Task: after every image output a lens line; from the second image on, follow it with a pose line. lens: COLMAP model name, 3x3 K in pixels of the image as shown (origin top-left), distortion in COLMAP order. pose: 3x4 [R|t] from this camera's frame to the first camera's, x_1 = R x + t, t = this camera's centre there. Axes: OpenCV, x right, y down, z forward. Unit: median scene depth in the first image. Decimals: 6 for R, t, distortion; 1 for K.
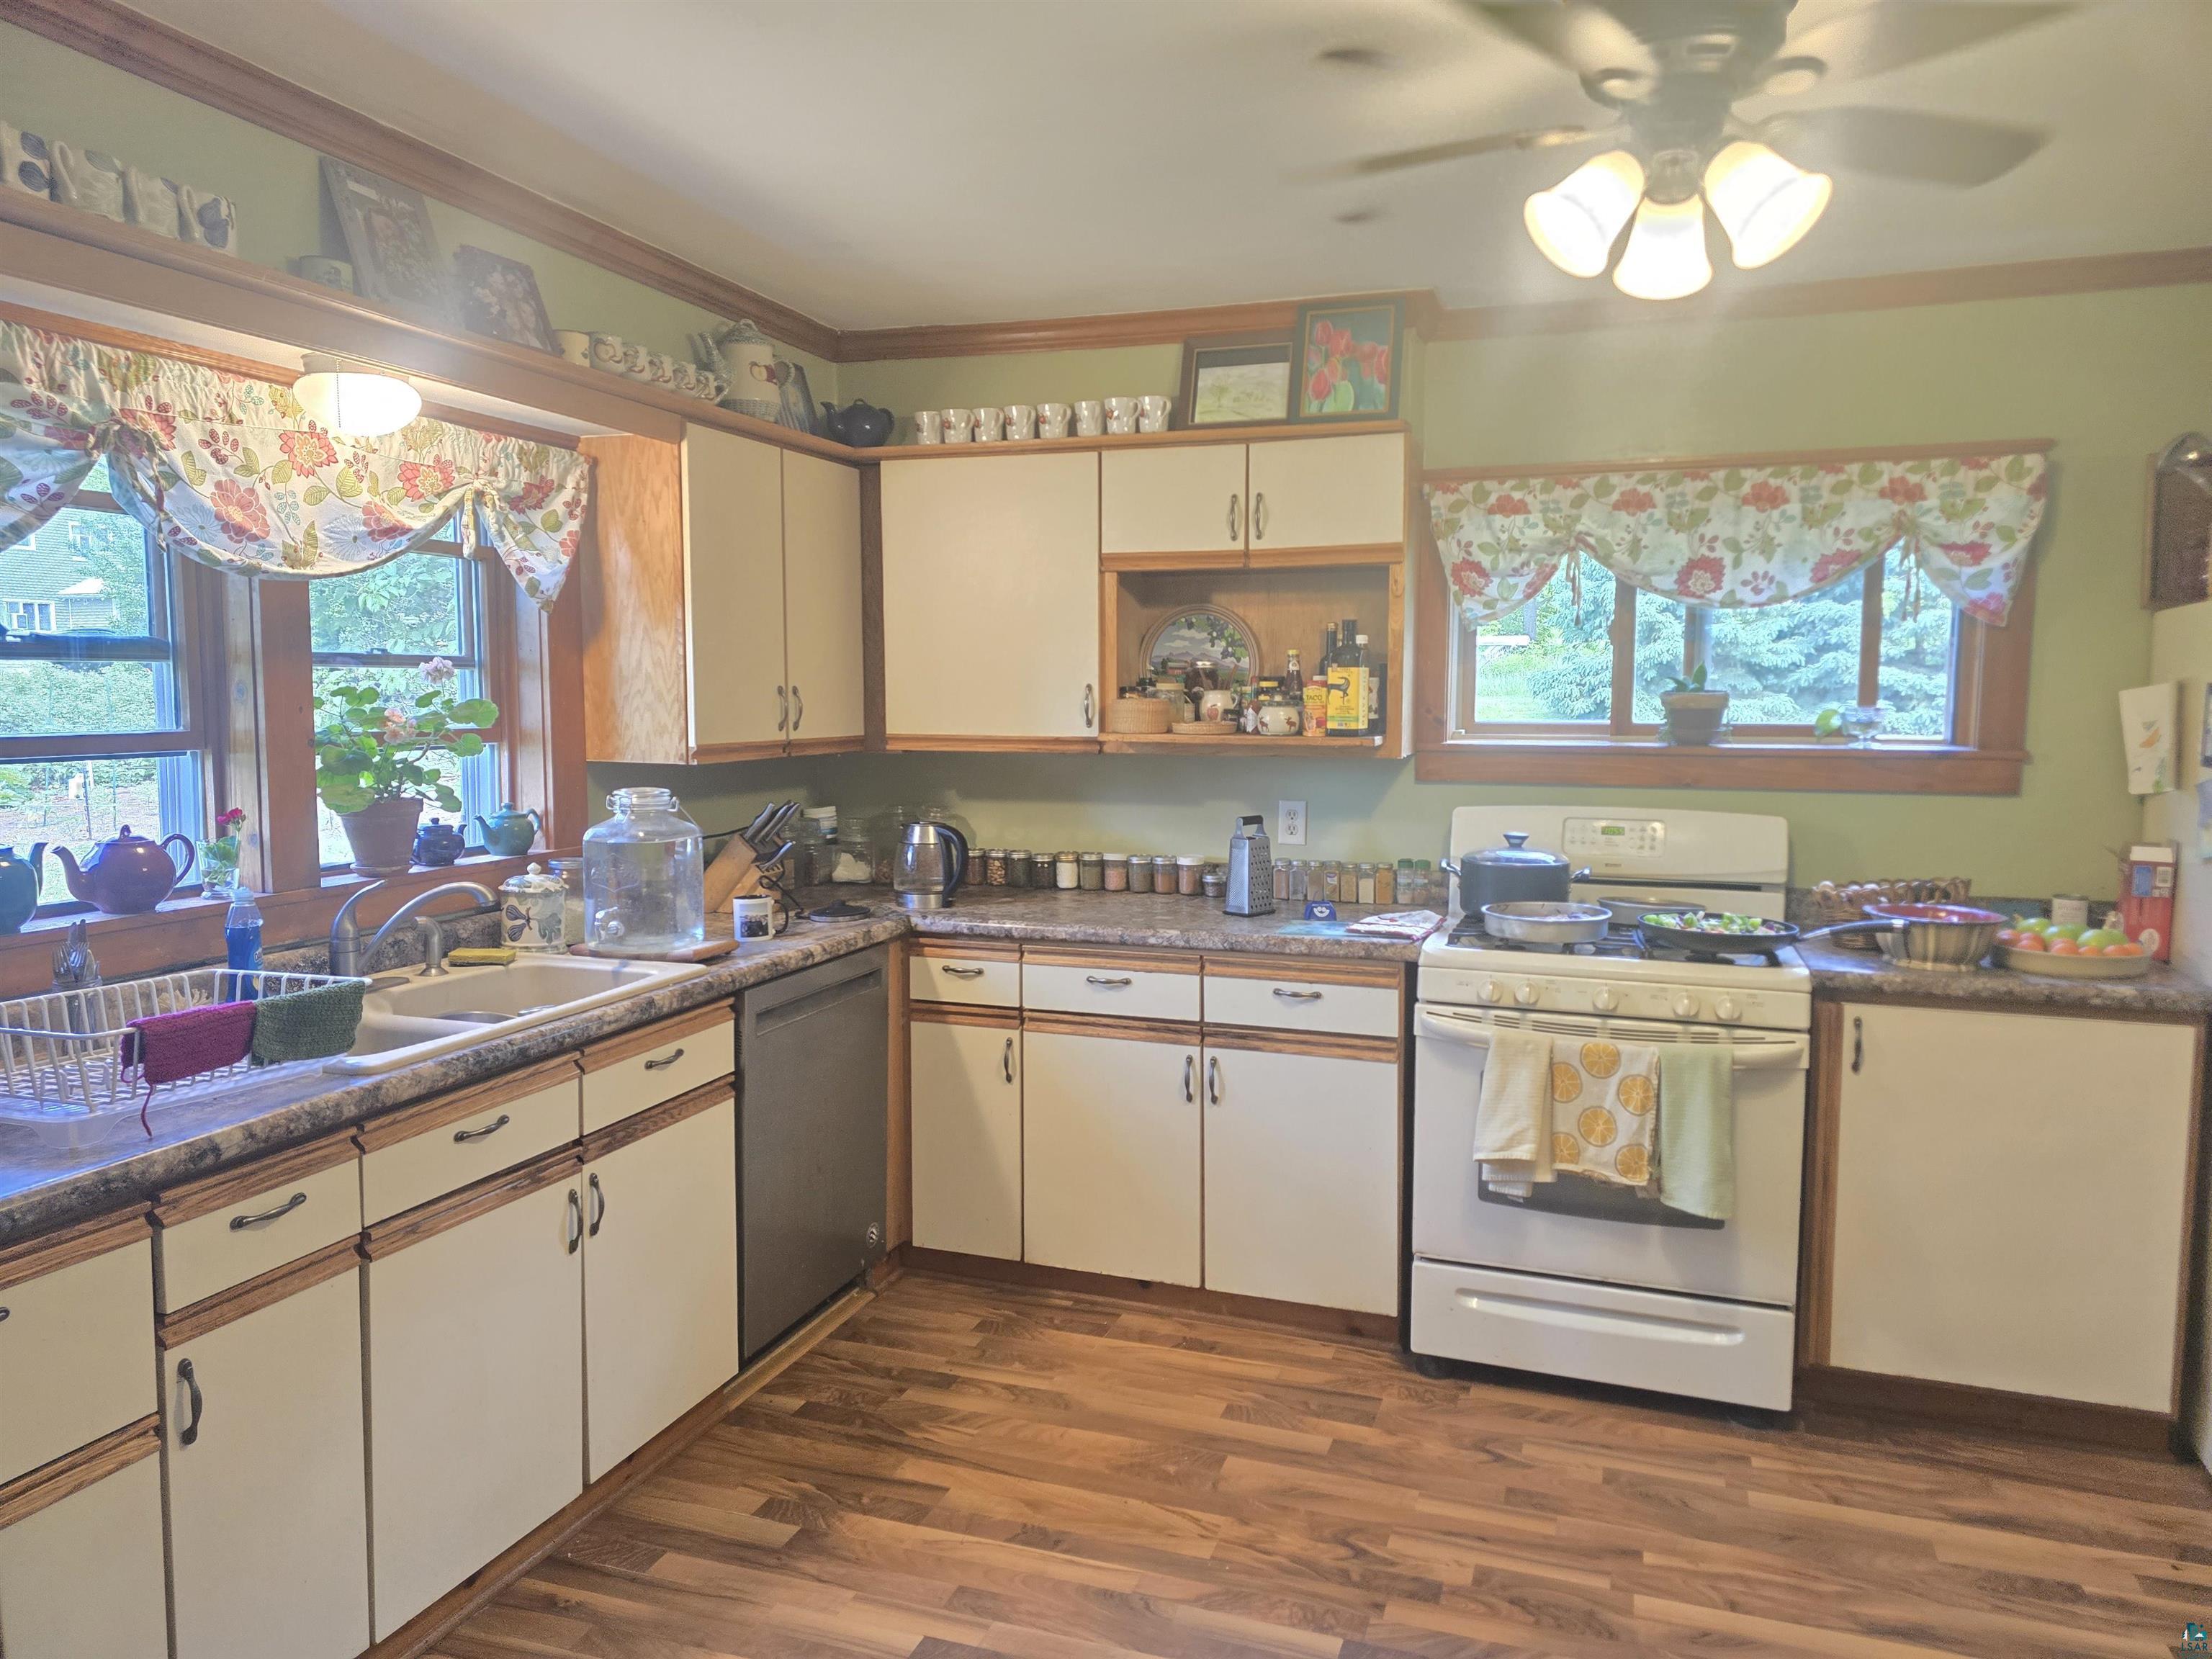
lens RADIAL K [[1447.8, 0, 1123.3], [0, 1447.8, 815.7], [0, 0, 1]] dist [0.051933, -0.040957]
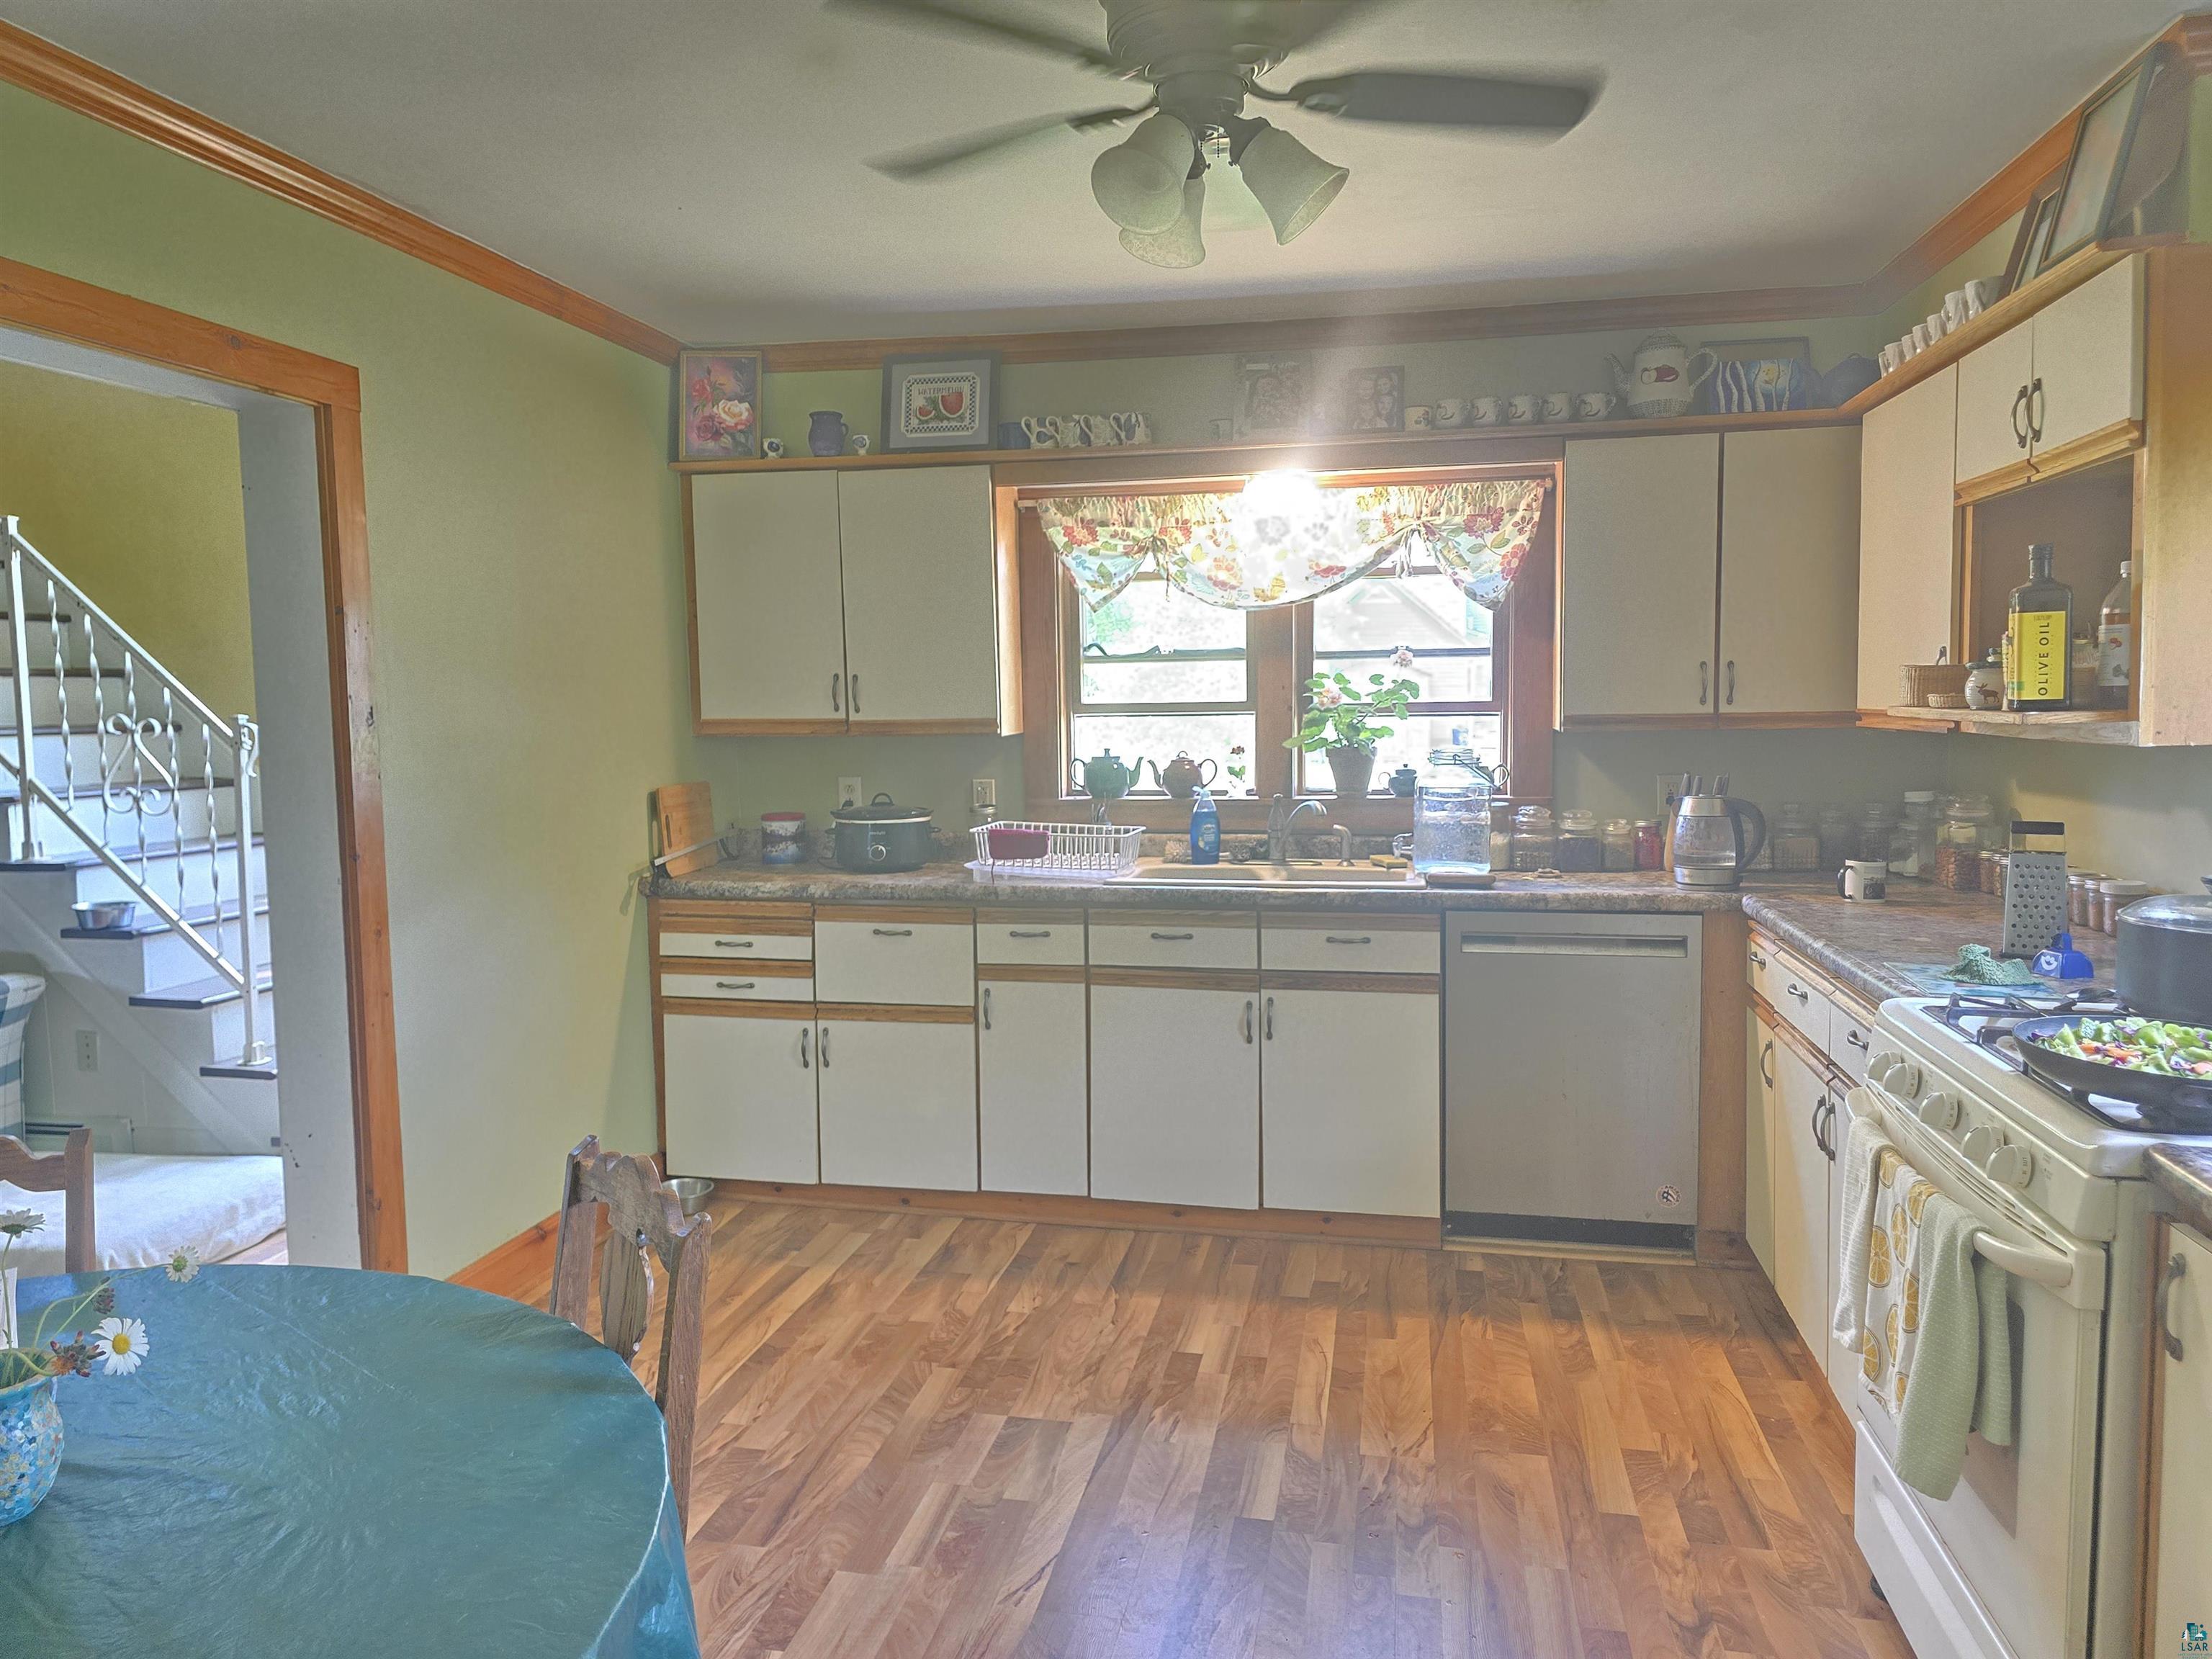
lens RADIAL K [[1447.8, 0, 1123.3], [0, 1447.8, 815.7], [0, 0, 1]] dist [0.051933, -0.040957]
pose [[0.149647, 0.071871, -0.986124, 0.924050], [-0.073300, 0.995417, 0.061425, -0.015966], [0.986019, 0.063091, 0.154229, 0.542131]]
